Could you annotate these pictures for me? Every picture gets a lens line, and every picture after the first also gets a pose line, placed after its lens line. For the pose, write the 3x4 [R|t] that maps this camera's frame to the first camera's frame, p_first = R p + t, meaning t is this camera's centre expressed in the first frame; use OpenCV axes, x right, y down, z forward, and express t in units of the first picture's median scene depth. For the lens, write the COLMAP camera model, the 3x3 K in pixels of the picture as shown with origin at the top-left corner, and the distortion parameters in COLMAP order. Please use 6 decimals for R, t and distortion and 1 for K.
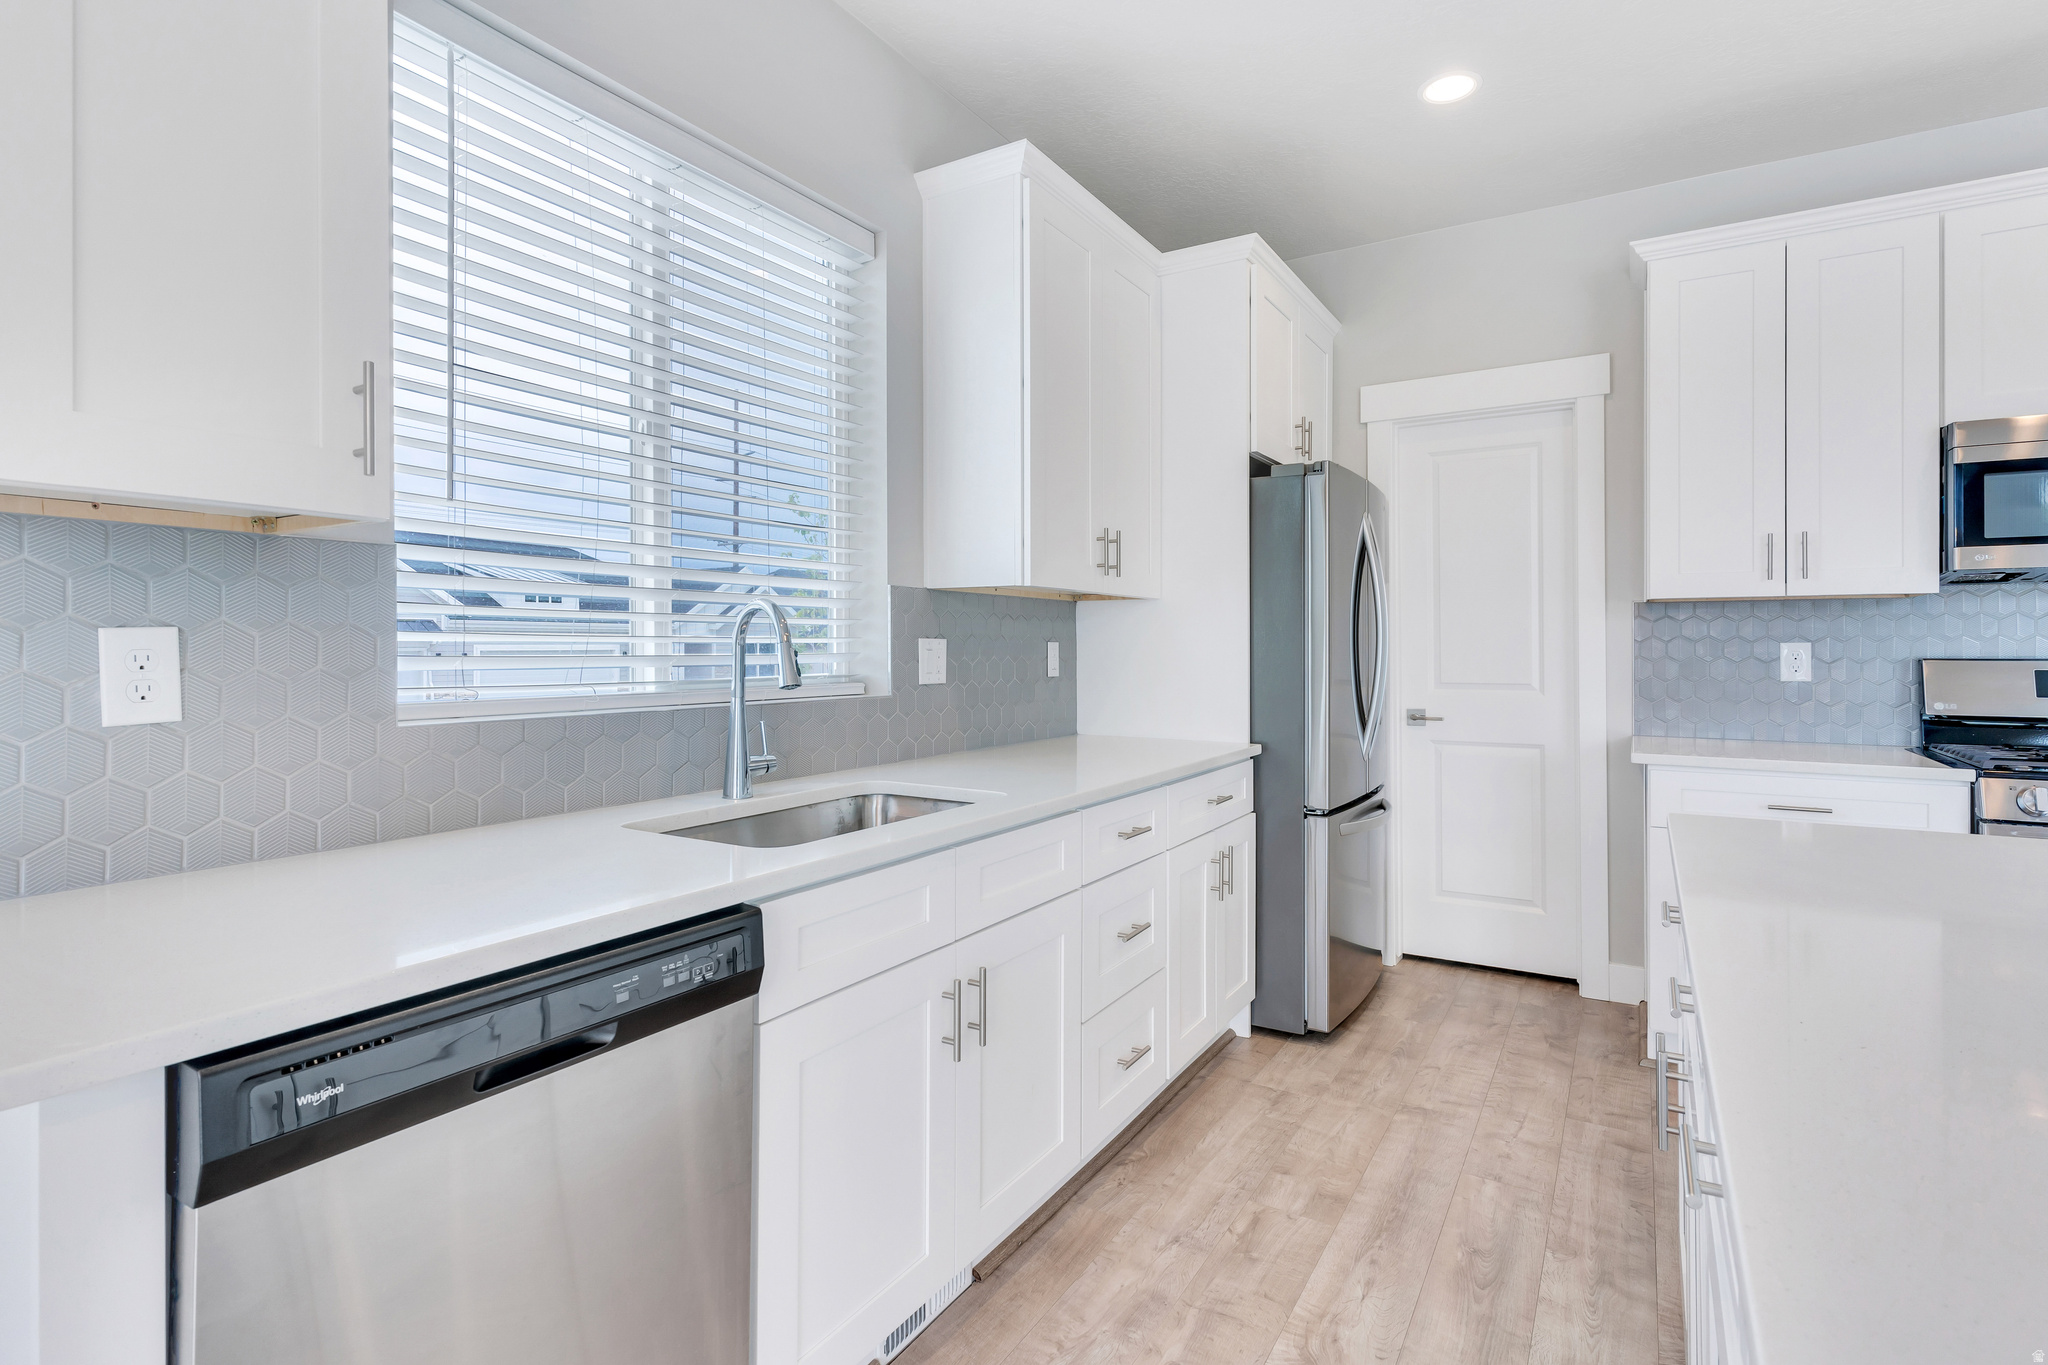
lens RADIAL K [[1024.7, 0, 1021.7], [0, 1024.7, 652.3], [0, 0, 1]] dist [0.037155, -0.041693]
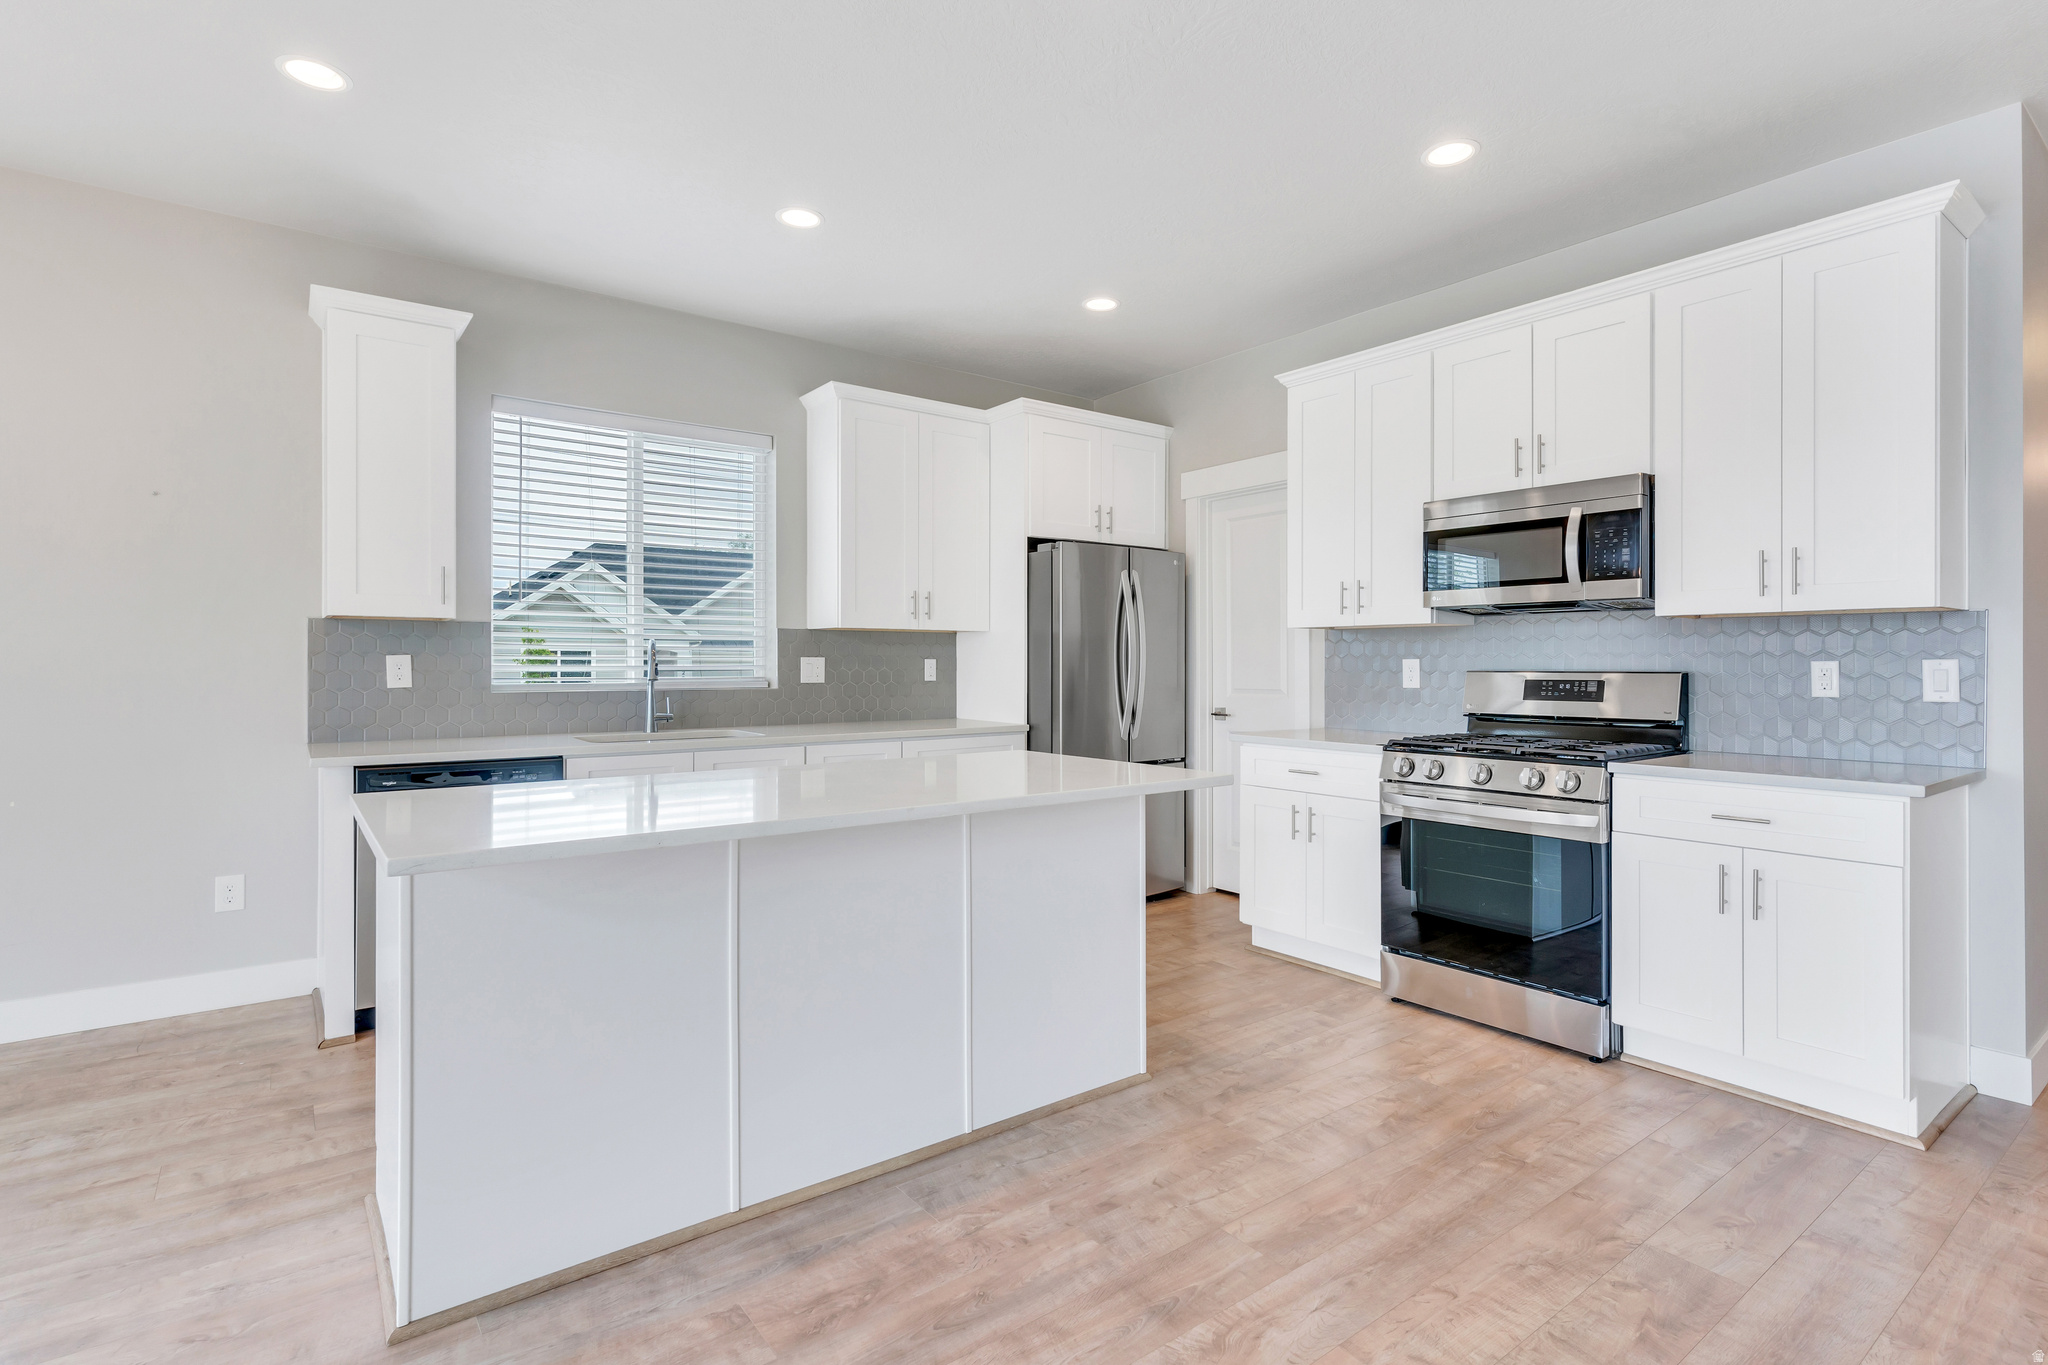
lens RADIAL K [[984.6, 0, 1024.0], [0, 984.6, 682.5], [0, 0, 1]] dist [-0.000199, -0.000053]
pose [[0.927516, 0.006978, -0.373718, 0.777145], [-0.001140, 0.999874, 0.015840, 0.002183], [0.373781, -0.014266, 0.927407, -0.384553]]
